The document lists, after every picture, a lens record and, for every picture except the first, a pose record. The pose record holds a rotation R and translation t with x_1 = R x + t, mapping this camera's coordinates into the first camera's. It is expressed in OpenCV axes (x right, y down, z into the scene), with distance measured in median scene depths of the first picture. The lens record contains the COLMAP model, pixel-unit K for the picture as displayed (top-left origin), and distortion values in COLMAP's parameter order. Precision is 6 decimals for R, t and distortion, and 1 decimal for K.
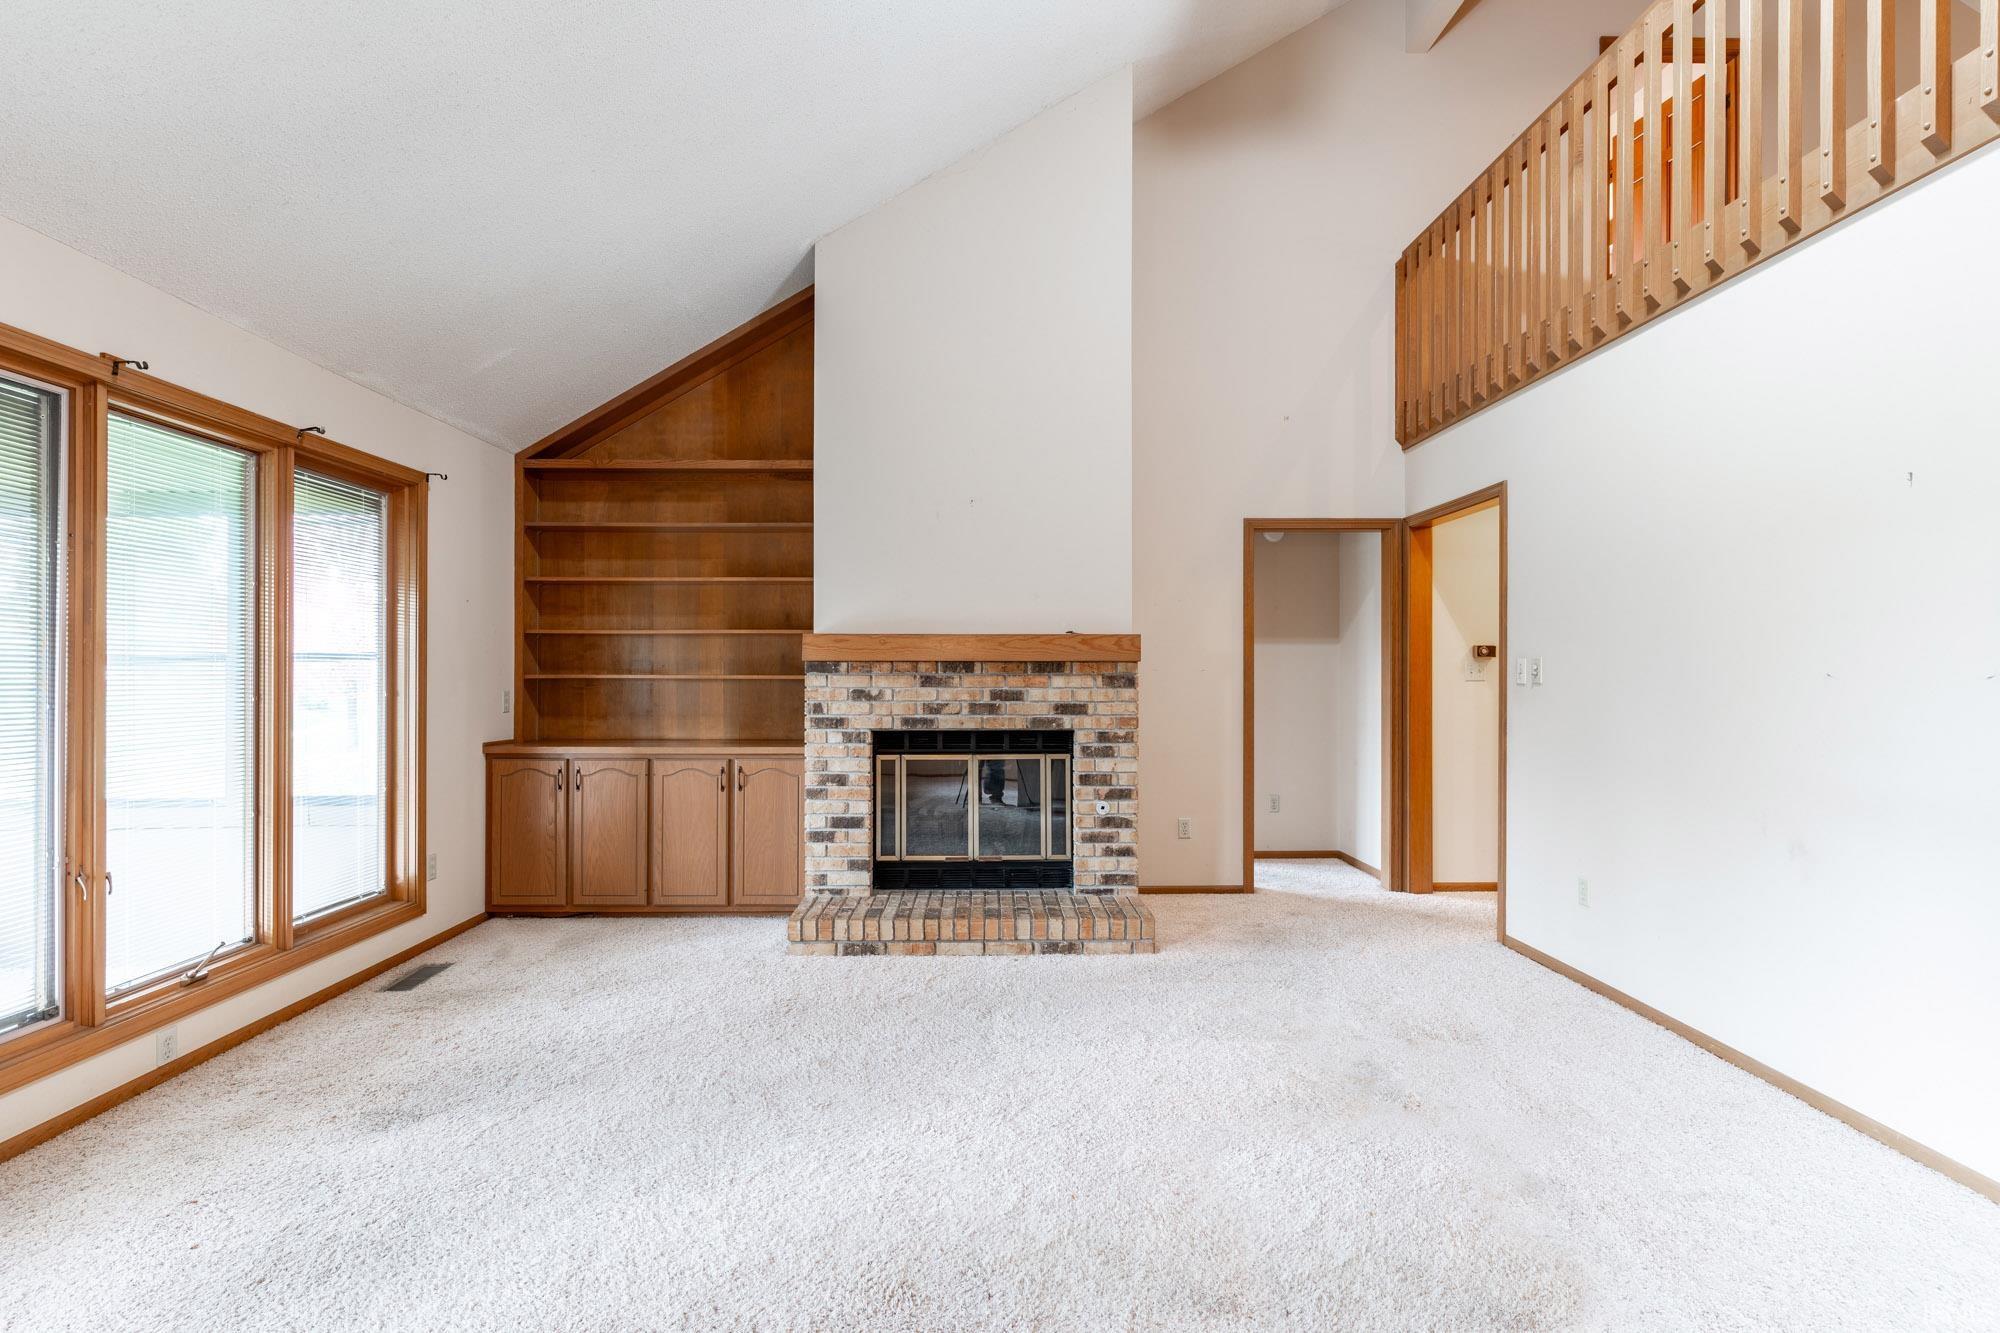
lens RADIAL K [[949.0, 0, 995.1], [0, 949.0, 672.0], [0, 0, 1]] dist [-0.002833, 0.000214]
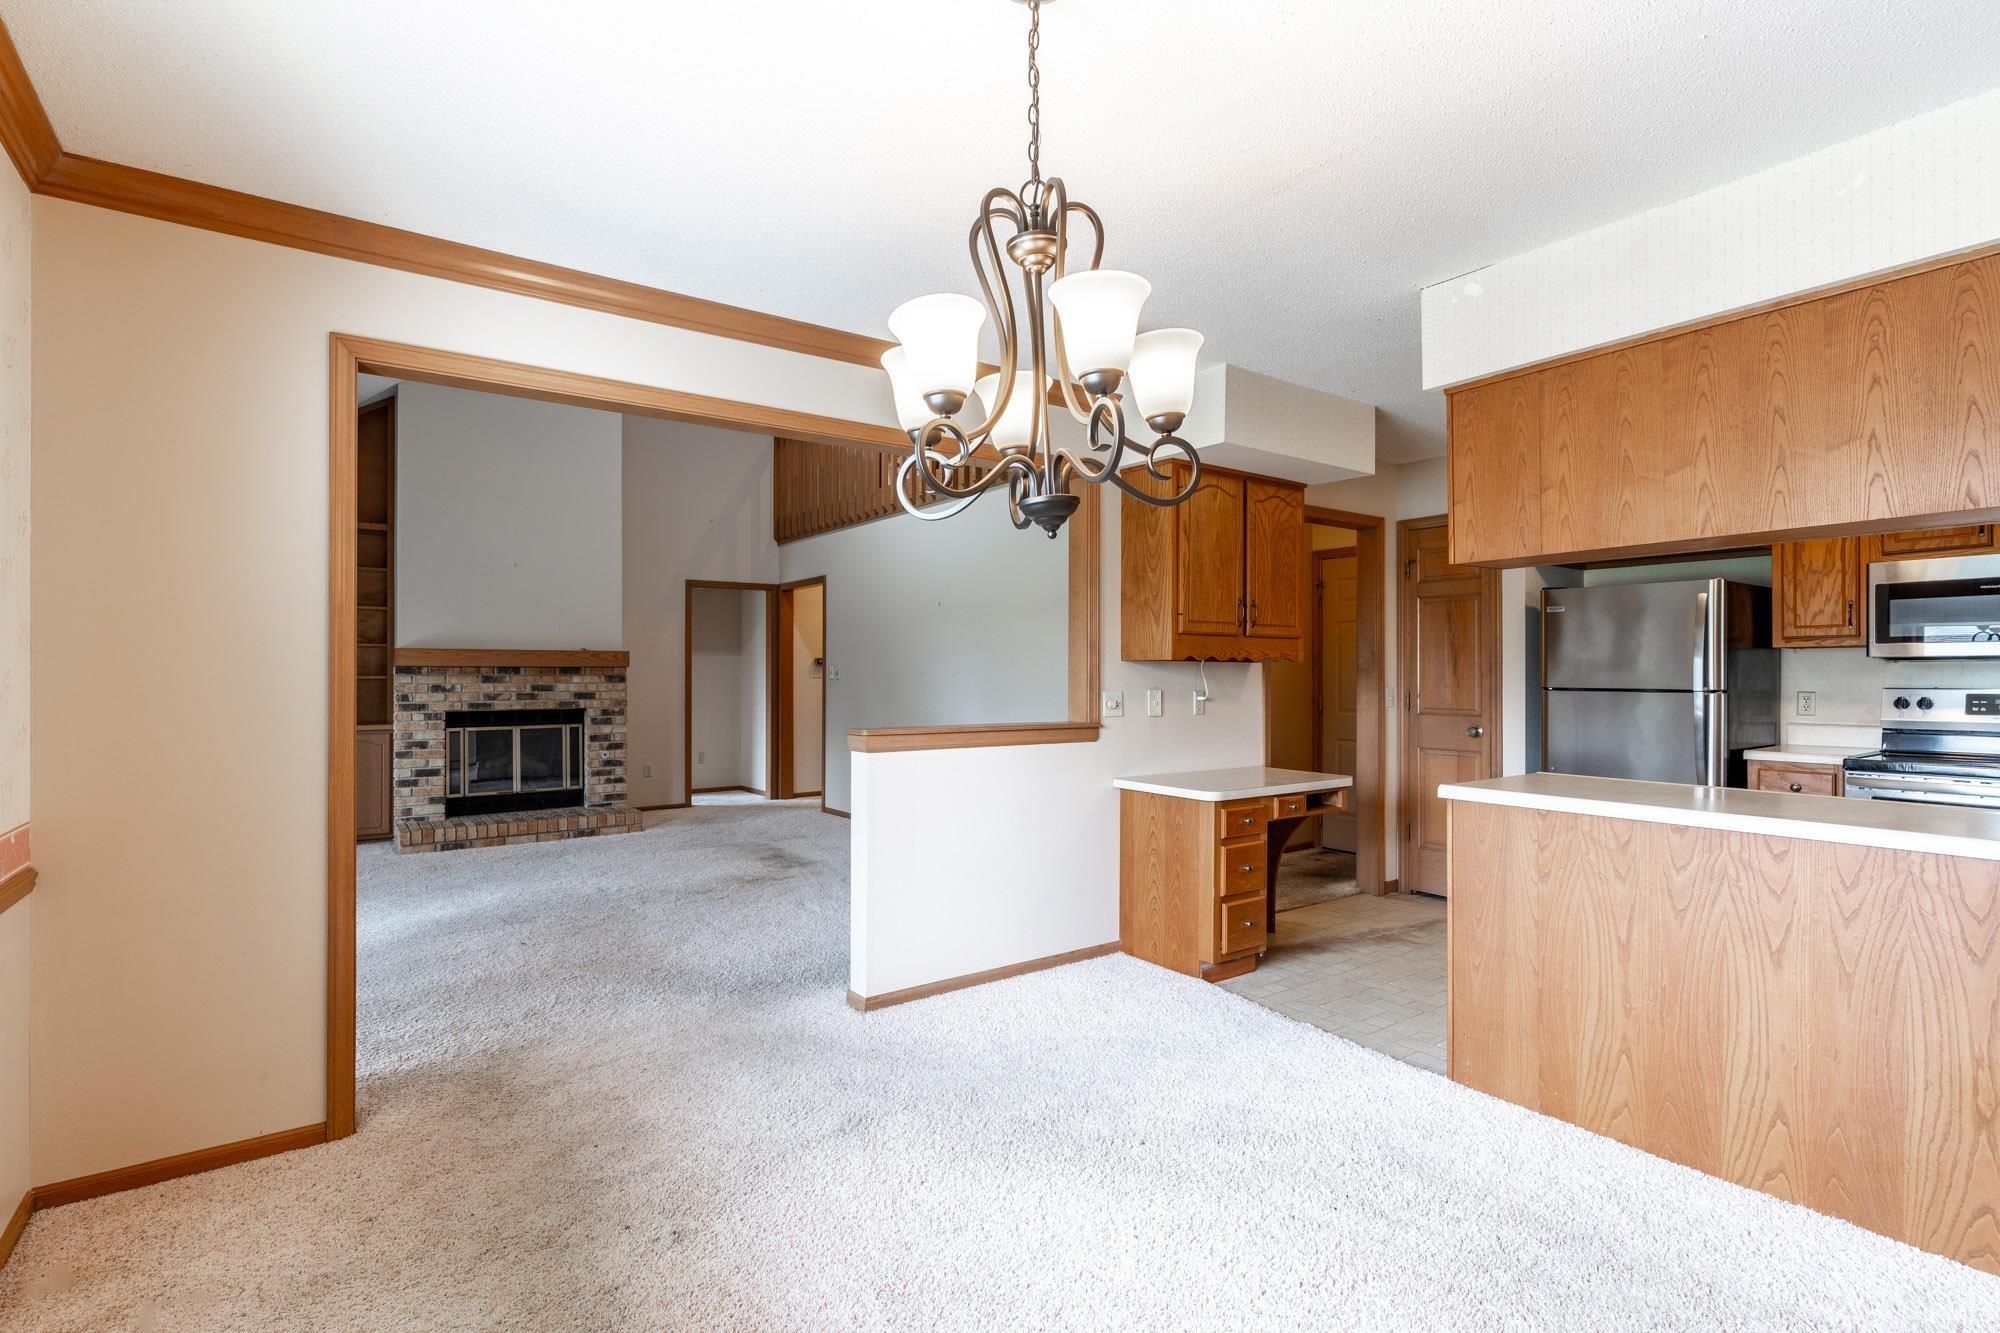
lens RADIAL K [[949.0, 0, 993.9], [0, 949.0, 670.5], [0, 0, 1]] dist [-0.002833, 0.000214]
pose [[0.819395, -0.000045, 0.573229, -0.282812], [0.000876, 0.999999, -0.001173, -0.002331], [-0.573228, 0.001463, 0.819395, -0.761283]]
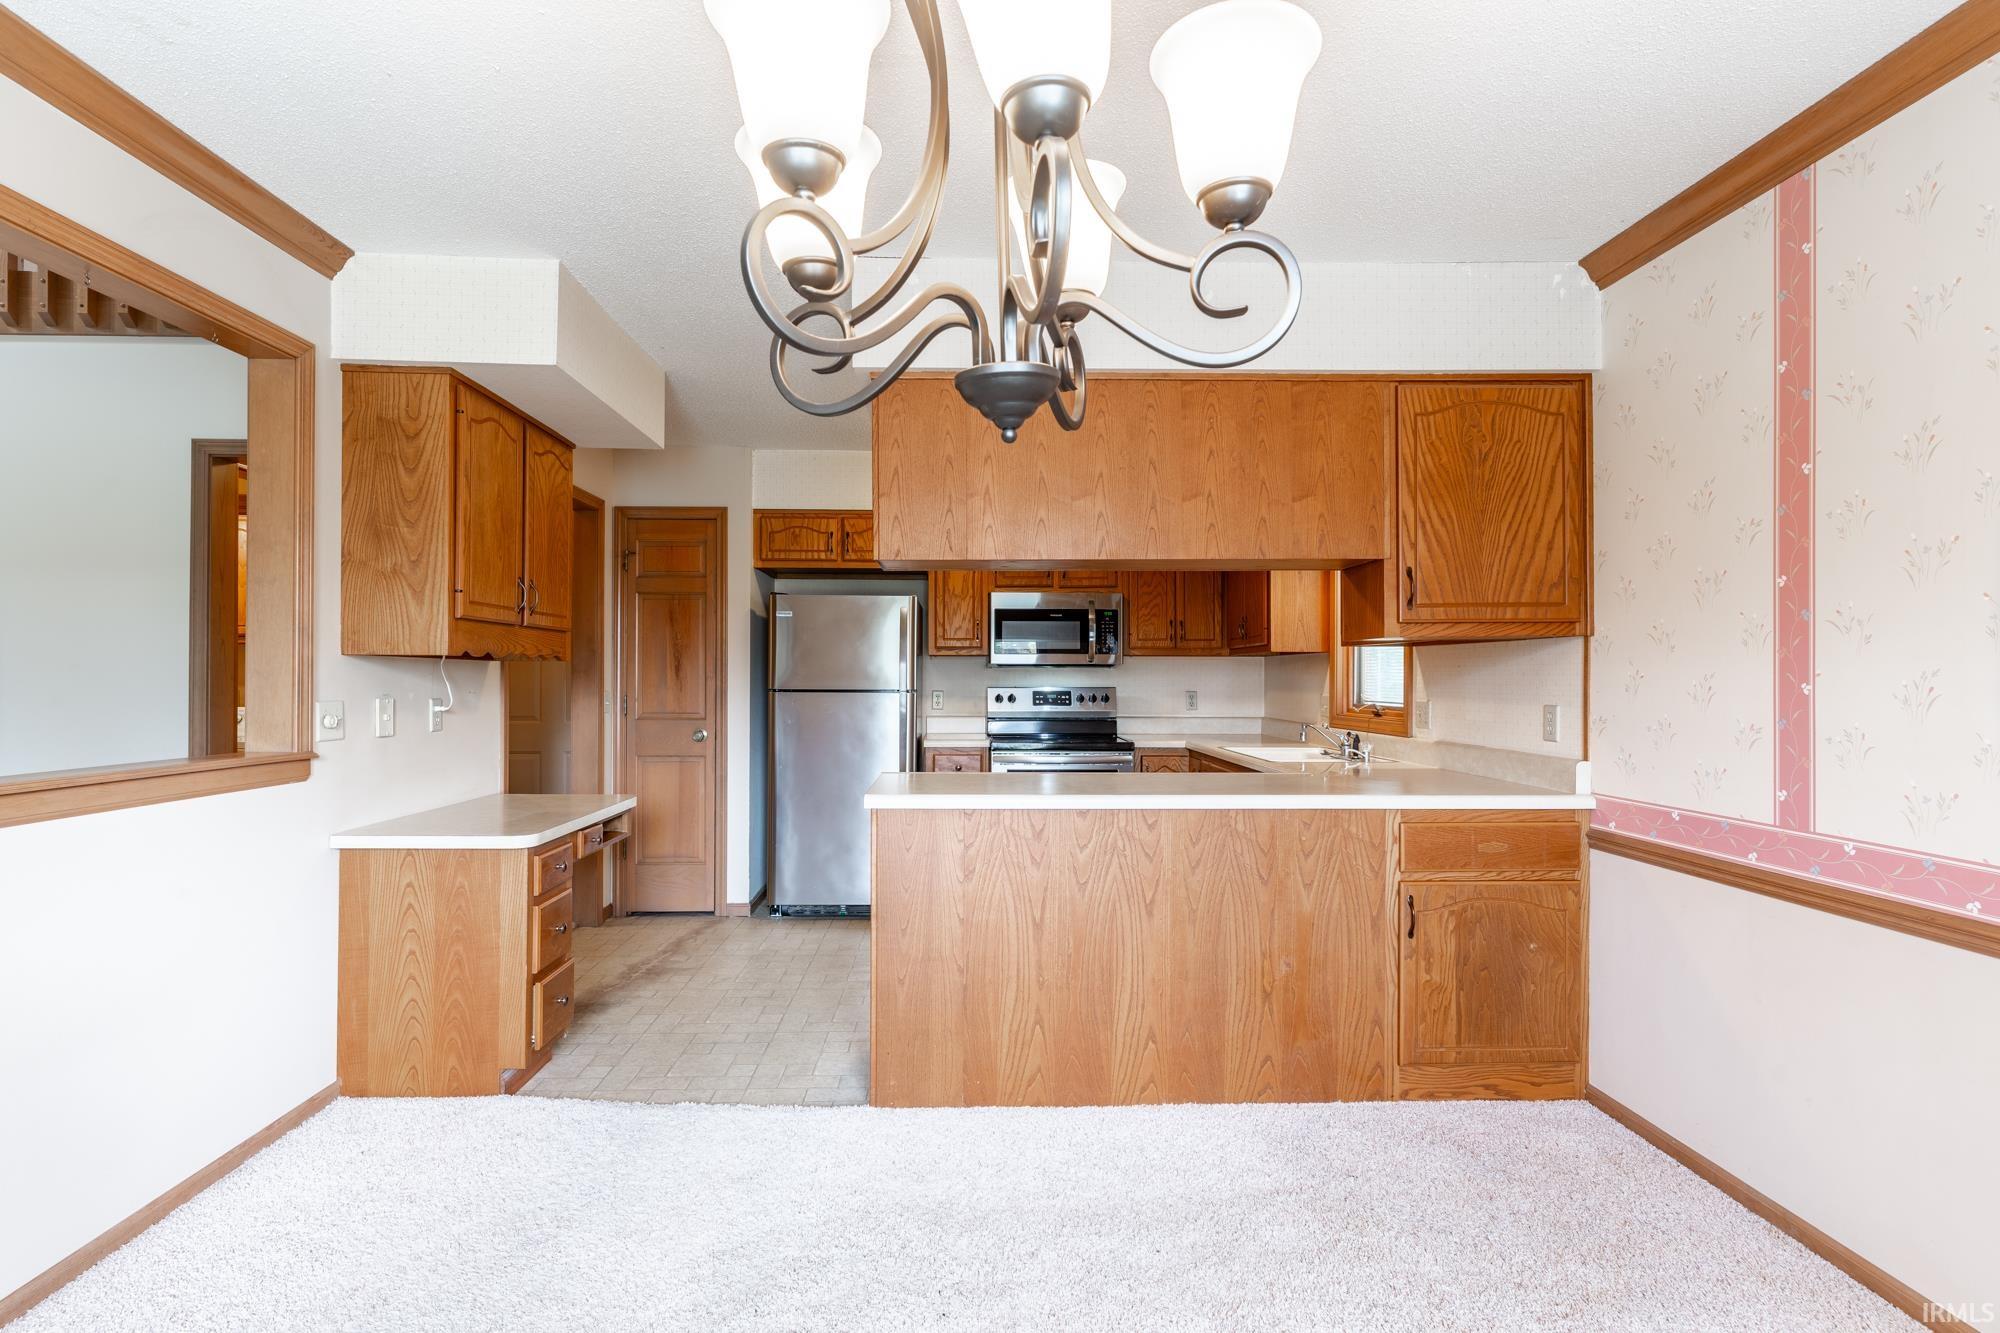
lens RADIAL K [[949.0, 0, 988.6], [0, 949.0, 676.2], [0, 0, 1]] dist [-0.002833, 0.000214]
pose [[-0.022206, -0.000918, 0.999753, -0.268509], [-0.004038, 0.999992, 0.000828, -0.001308], [-0.999745, -0.004019, -0.022209, -0.478166]]
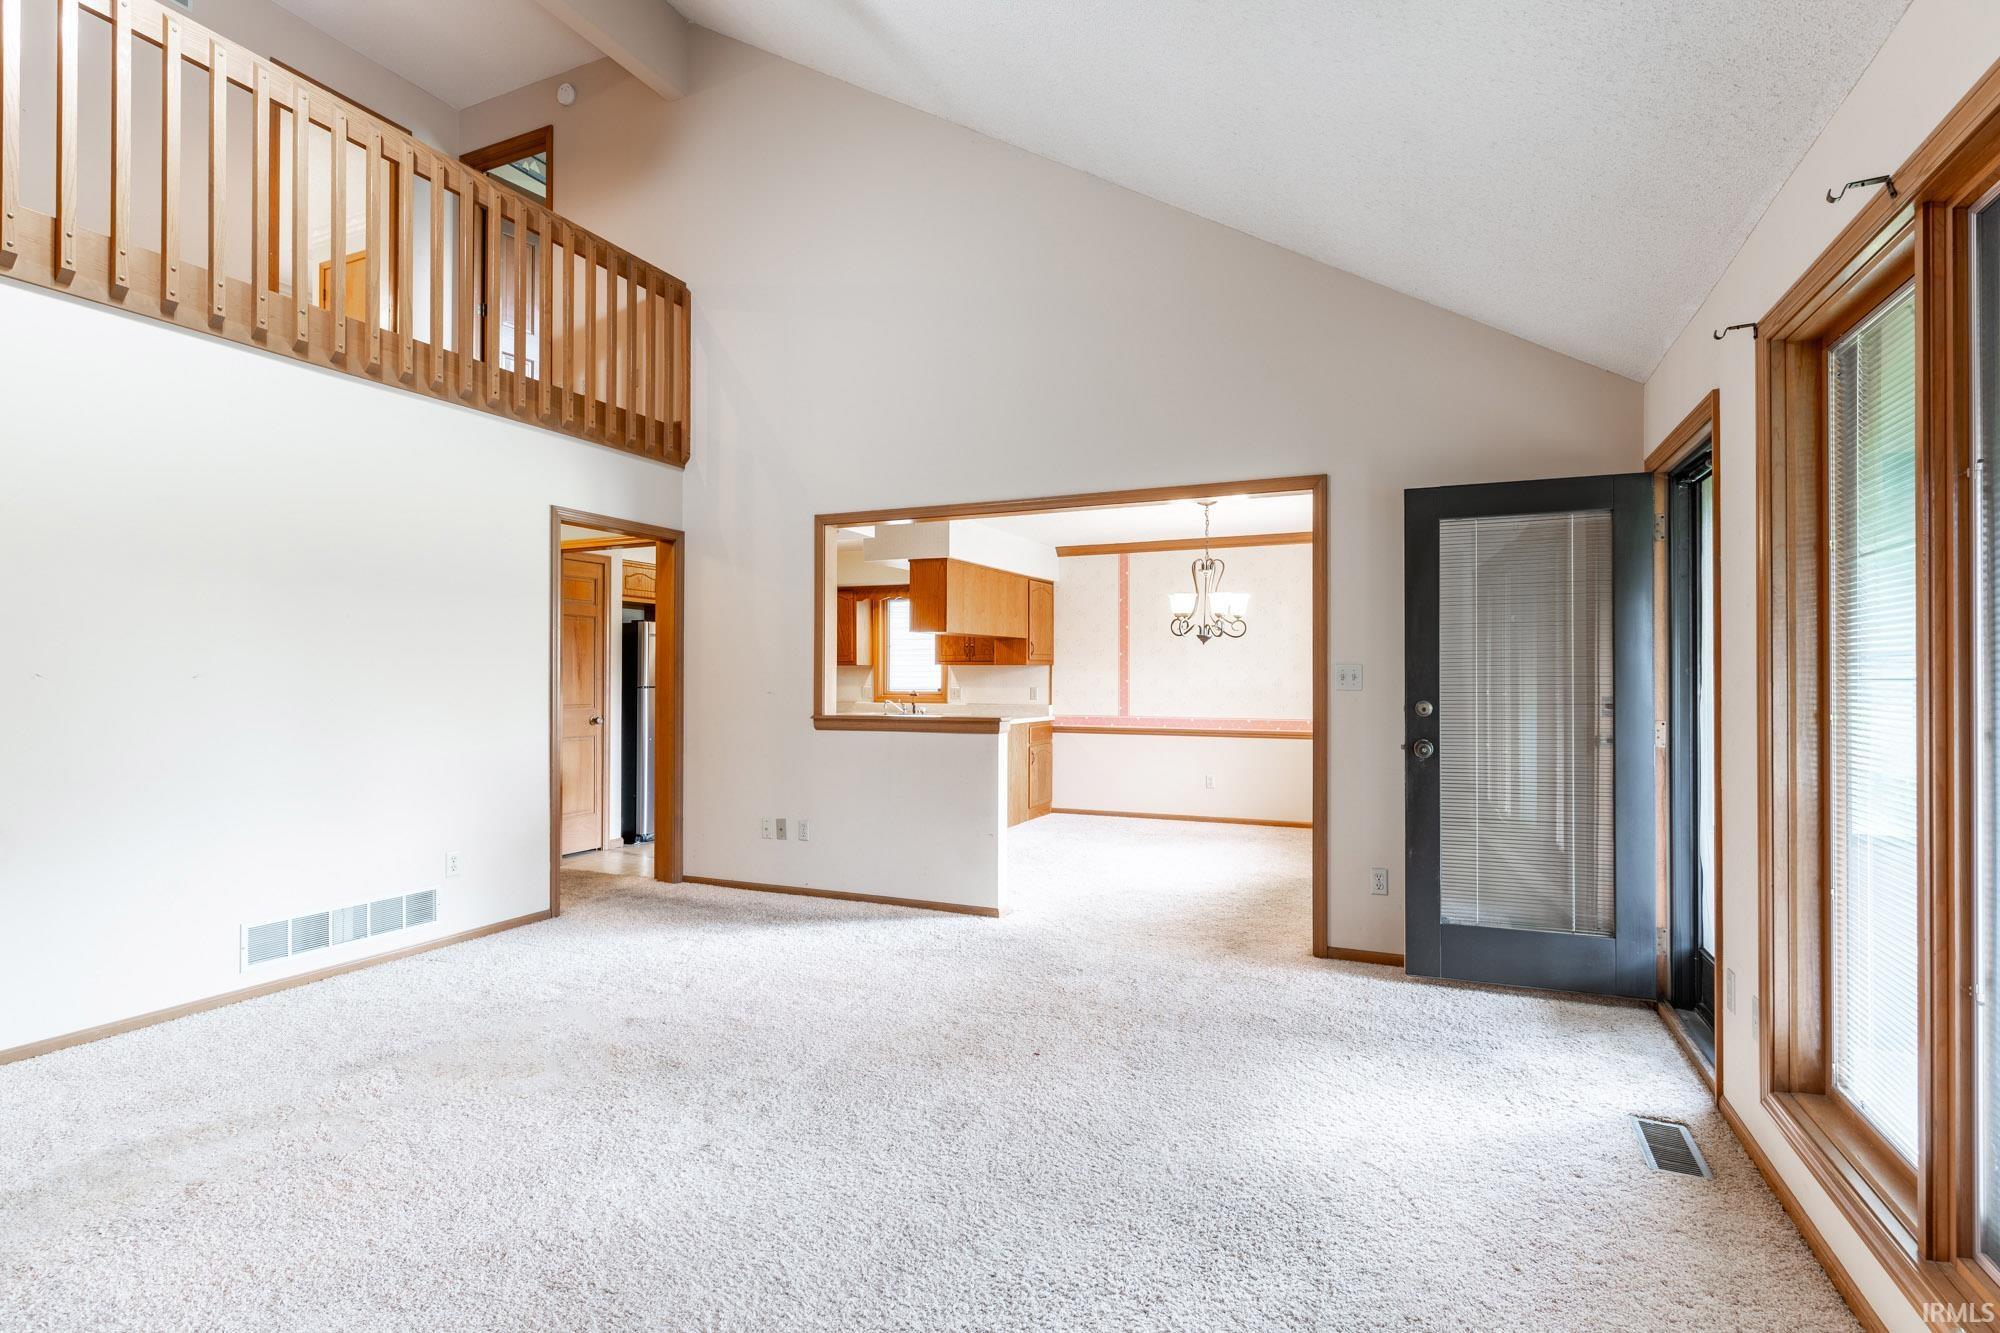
lens RADIAL K [[949.0, 0, 1001.5], [0, 949.0, 671.1], [0, 0, 1]] dist [-0.002833, 0.000214]
pose [[-0.904219, 0.000161, 0.427069, -0.391448], [-0.003840, 0.999956, -0.008507, 0.000956], [-0.427052, -0.009332, -0.904179, 0.894827]]
